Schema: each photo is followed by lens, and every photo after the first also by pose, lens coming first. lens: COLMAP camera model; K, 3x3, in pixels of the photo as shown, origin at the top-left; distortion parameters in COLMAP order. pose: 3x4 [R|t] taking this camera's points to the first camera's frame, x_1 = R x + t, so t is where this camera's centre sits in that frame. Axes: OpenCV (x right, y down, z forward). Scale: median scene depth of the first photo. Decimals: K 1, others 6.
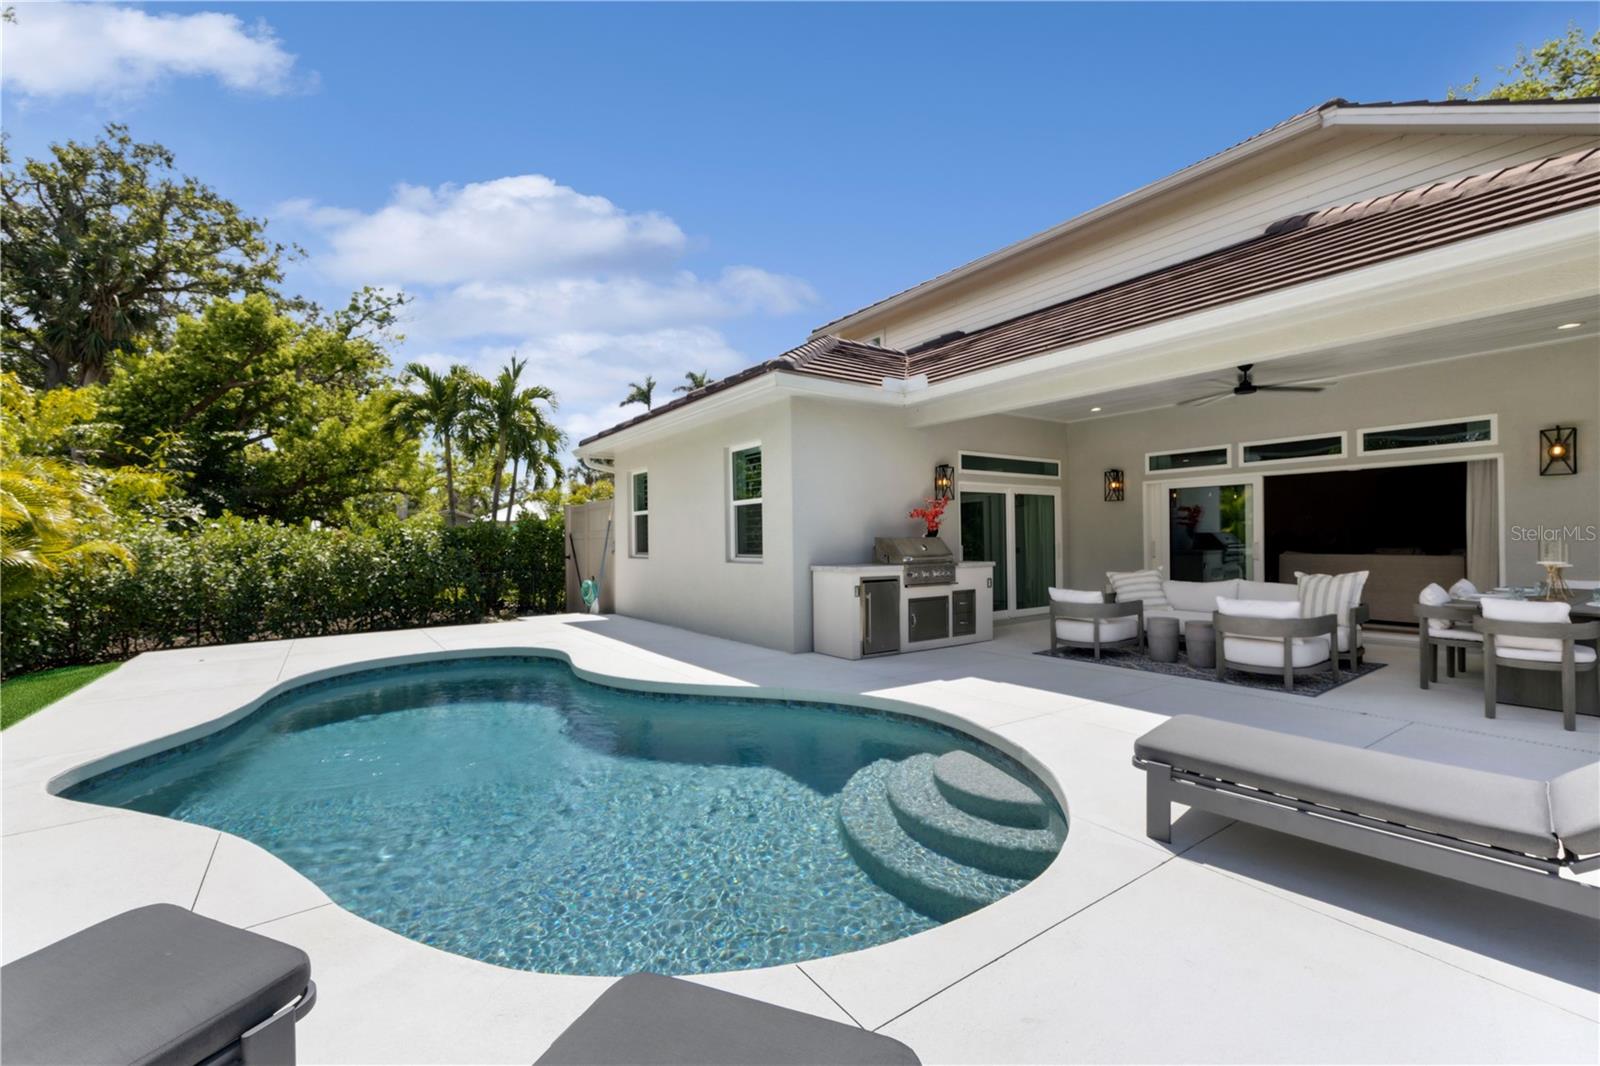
lens RADIAL K [[658.5, 0, 799.0], [0, 658.5, 532.3], [0, 0, 1]] dist [0.000151, 0.000027]
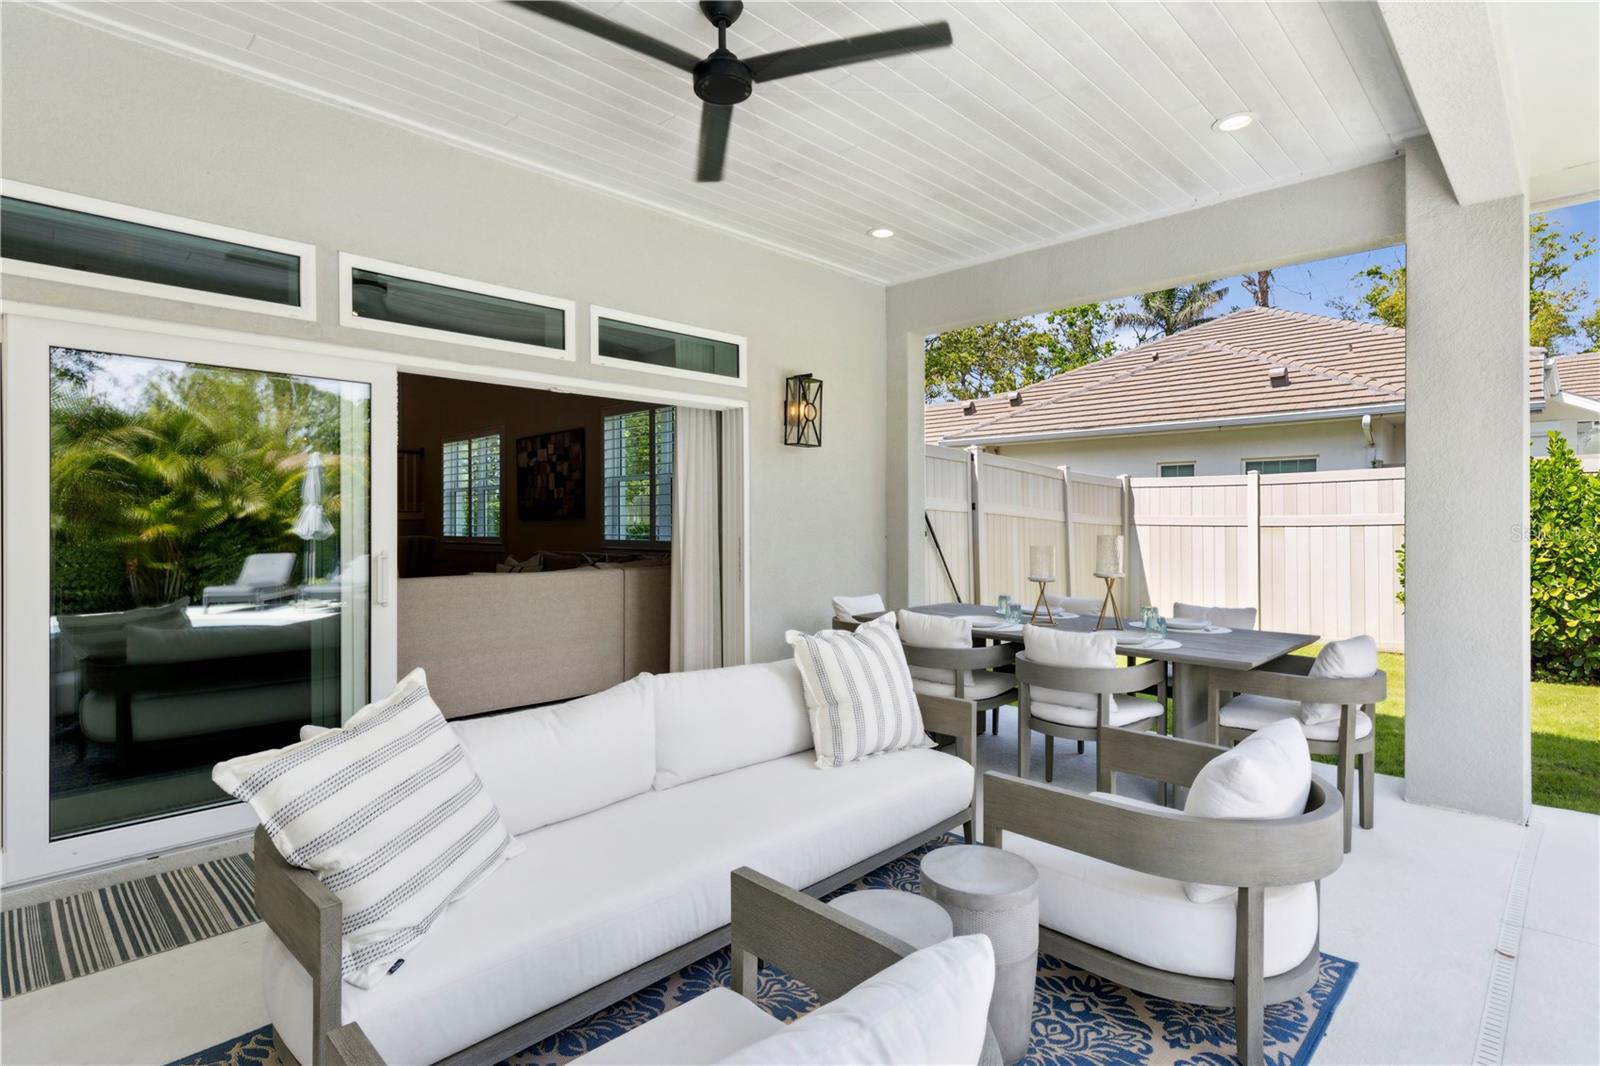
lens RADIAL K [[816.6, 0, 799.7], [0, 816.6, 526.7], [0, 0, 1]] dist [0.002977, 0.000756]
pose [[-0.178436, 0.001816, 0.983950, 0.258606], [0.001433, 0.999998, -0.001586, -0.001615], [-0.983950, 0.001127, -0.178438, 0.930597]]
